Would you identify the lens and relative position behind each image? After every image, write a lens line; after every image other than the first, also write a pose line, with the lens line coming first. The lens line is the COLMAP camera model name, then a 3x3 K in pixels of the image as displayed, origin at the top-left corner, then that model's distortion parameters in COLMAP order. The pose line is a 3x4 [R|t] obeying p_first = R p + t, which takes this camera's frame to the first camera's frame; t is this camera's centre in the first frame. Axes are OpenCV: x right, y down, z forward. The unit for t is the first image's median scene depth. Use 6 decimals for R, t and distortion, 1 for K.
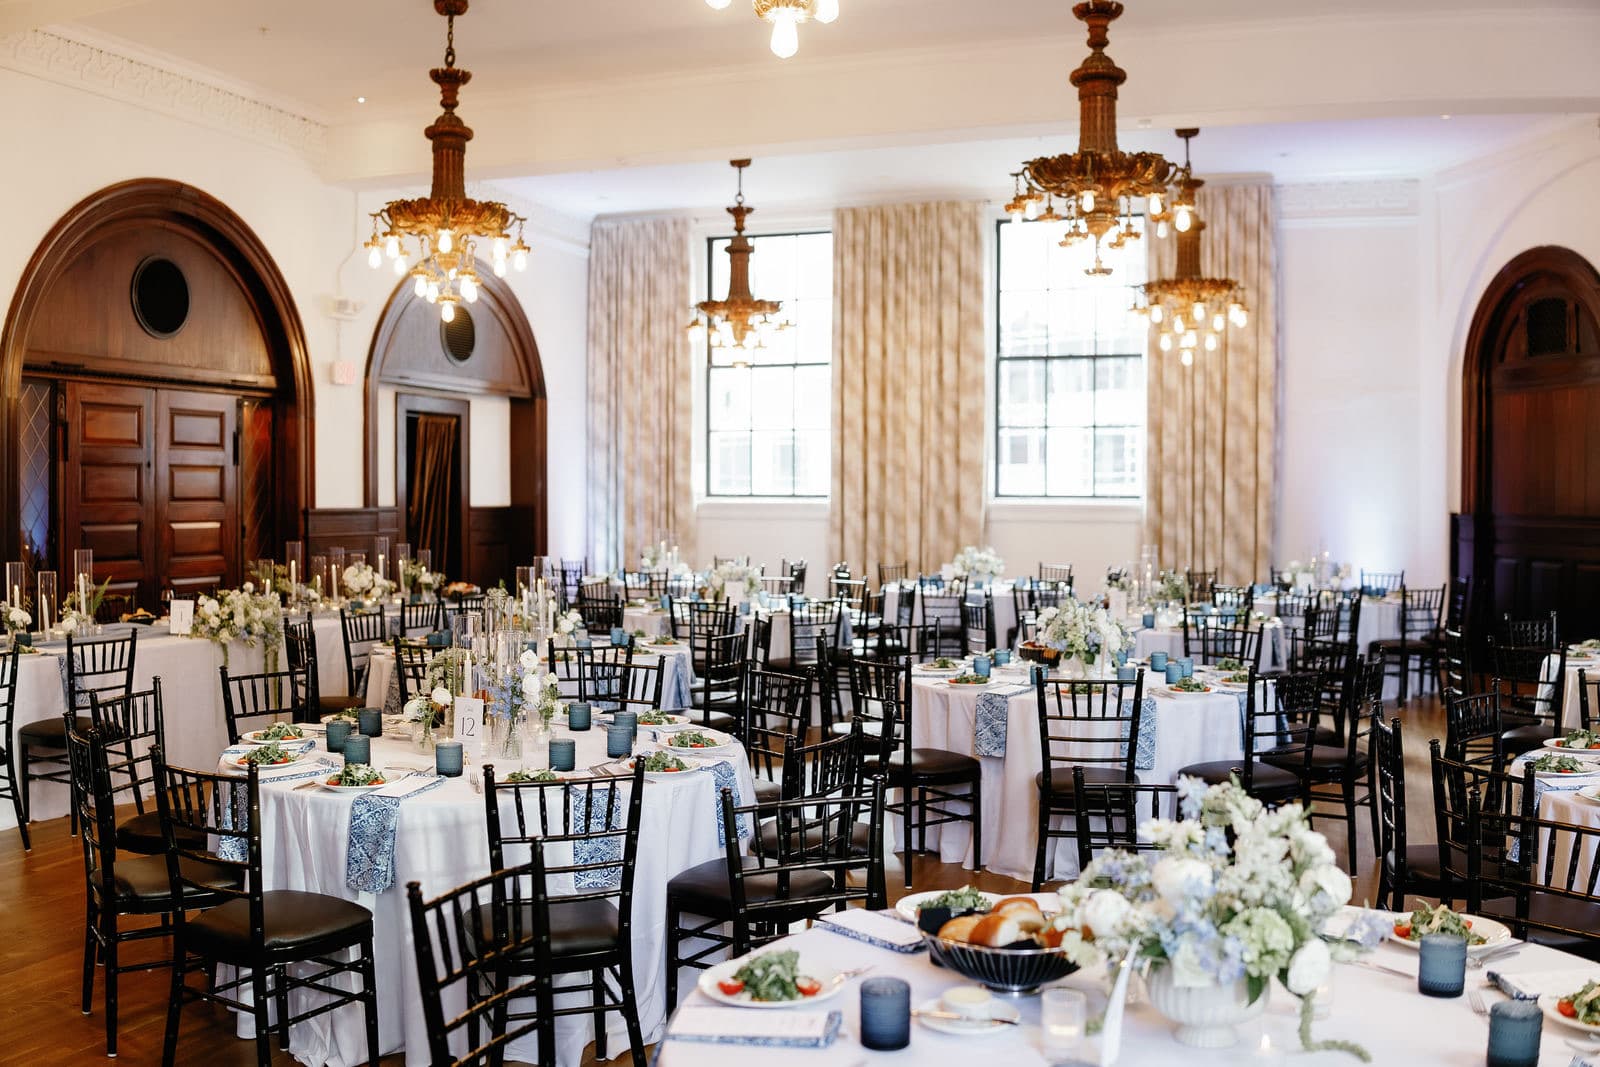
lens RADIAL K [[1518.1, 0, 800.0], [0, 1518.1, 533.5], [0, 0, 1]] dist [-0.126891, -0.013631]
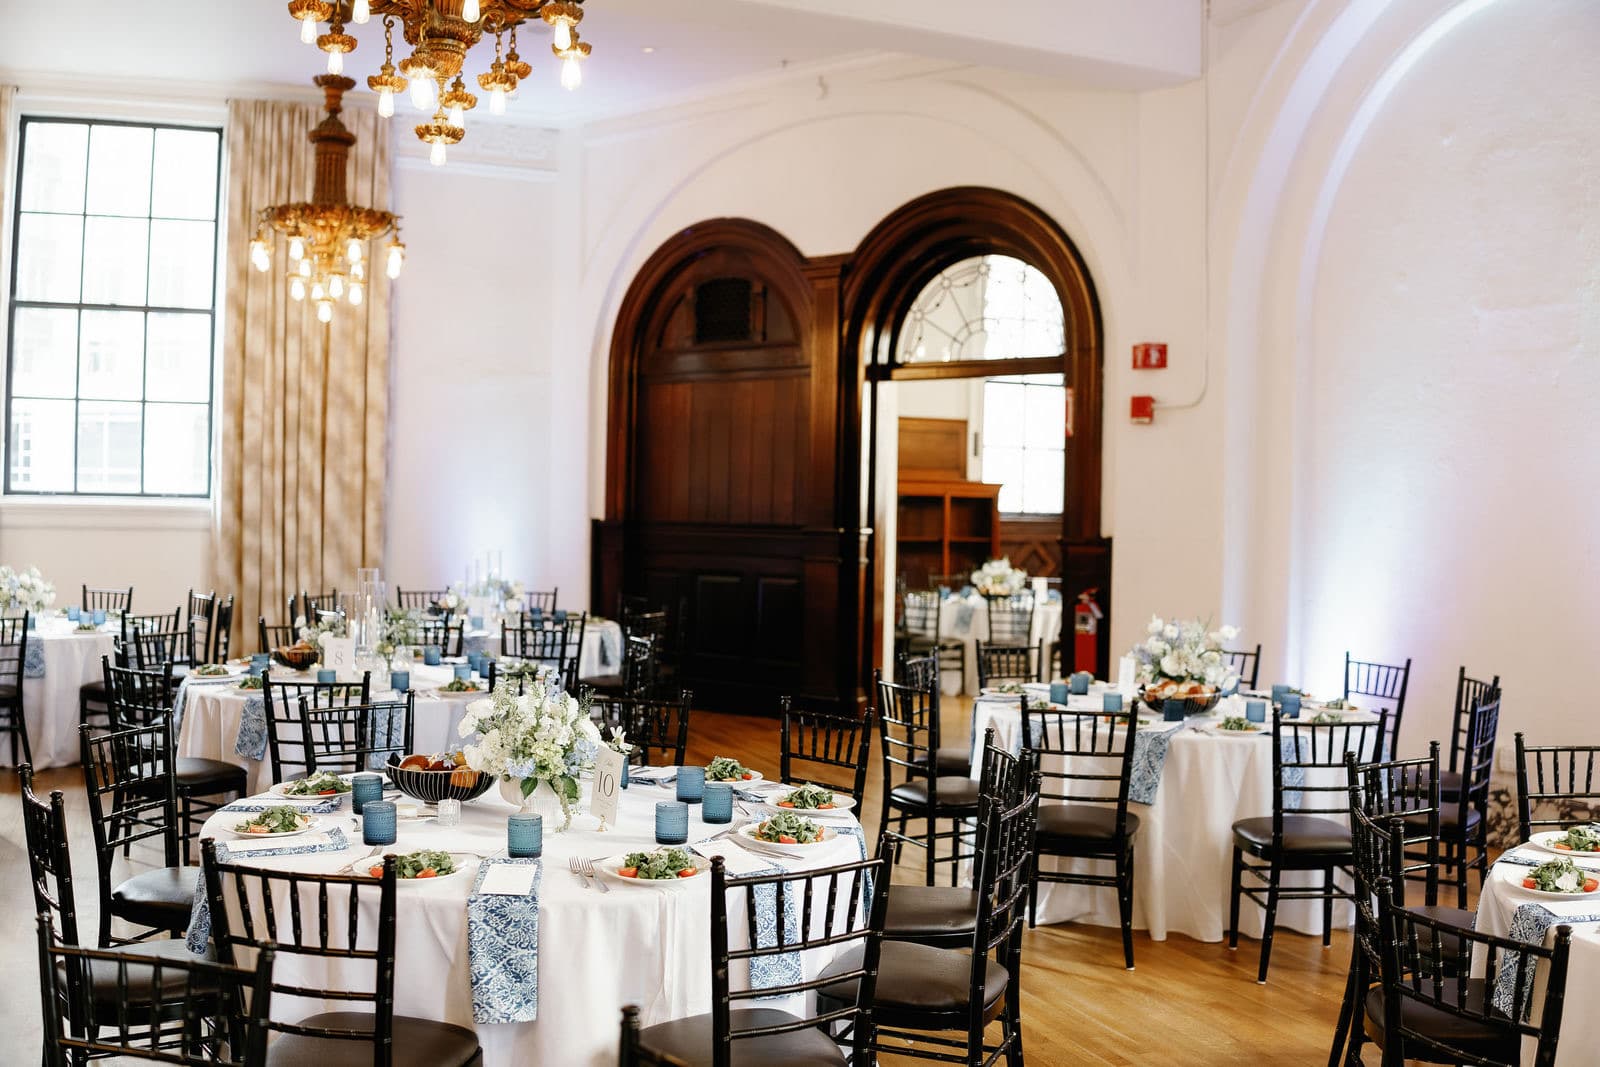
lens RADIAL K [[1518.1, 0, 800.0], [0, 1518.1, 533.5], [0, 0, 1]] dist [-0.126891, -0.013631]
pose [[0.746389, -0.000966, 0.665509, -0.054606], [0.001220, 0.999999, 0.000083, -0.005262], [-0.665509, 0.000750, 0.746390, 0.248787]]
